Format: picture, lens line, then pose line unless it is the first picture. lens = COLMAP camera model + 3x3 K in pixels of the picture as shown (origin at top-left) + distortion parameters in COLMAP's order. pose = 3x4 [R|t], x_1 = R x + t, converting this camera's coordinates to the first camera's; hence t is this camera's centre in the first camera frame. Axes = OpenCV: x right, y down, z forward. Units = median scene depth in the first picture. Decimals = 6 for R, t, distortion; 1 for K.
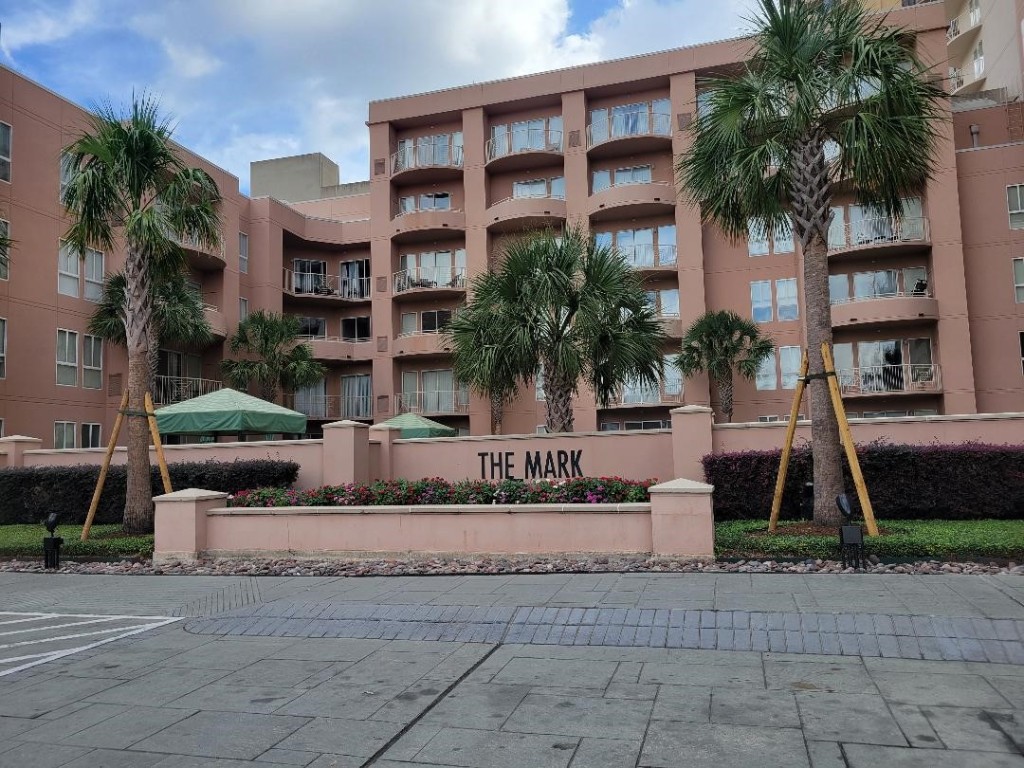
lens RADIAL K [[767.3, 0, 511.9], [0, 767.3, 379.0], [0, 0, 1]] dist [0.048595, -0.007171]
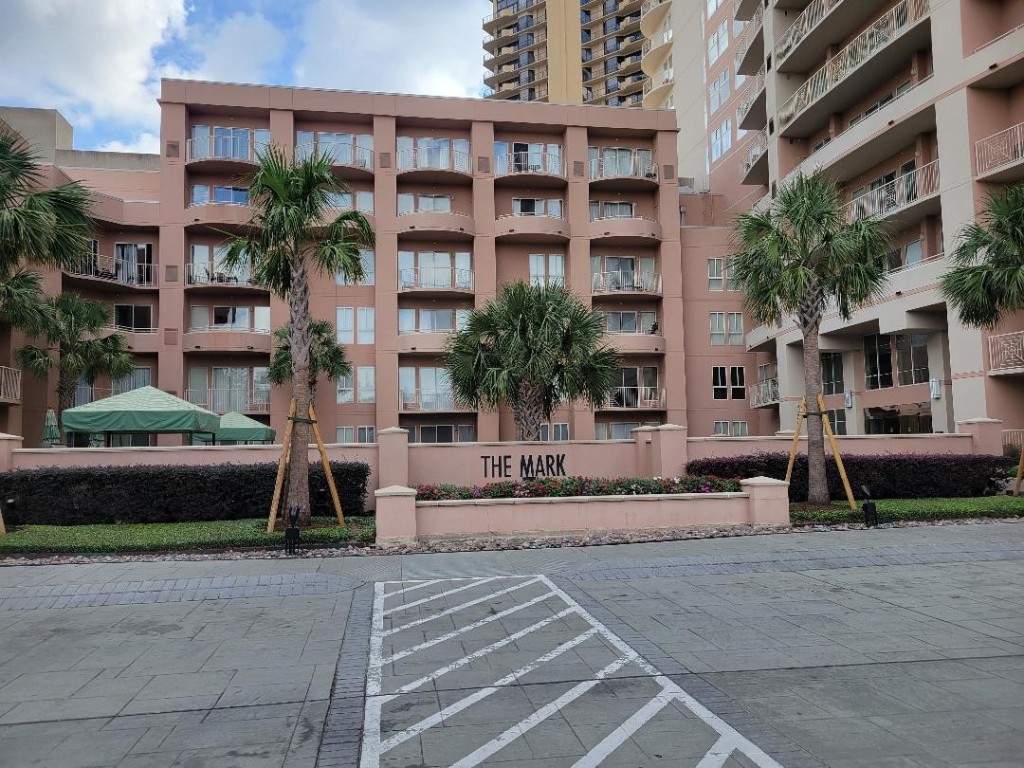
lens RADIAL K [[766.6, 0, 512.0], [0, 766.6, 384.0], [0, 0, 1]] dist [0.029293, -0.003032]
pose [[0.897978, 0.048355, 0.437376, -0.413347], [-0.052246, 0.998629, -0.003140, -0.012601], [-0.436928, -0.020032, 0.899273, -0.086202]]
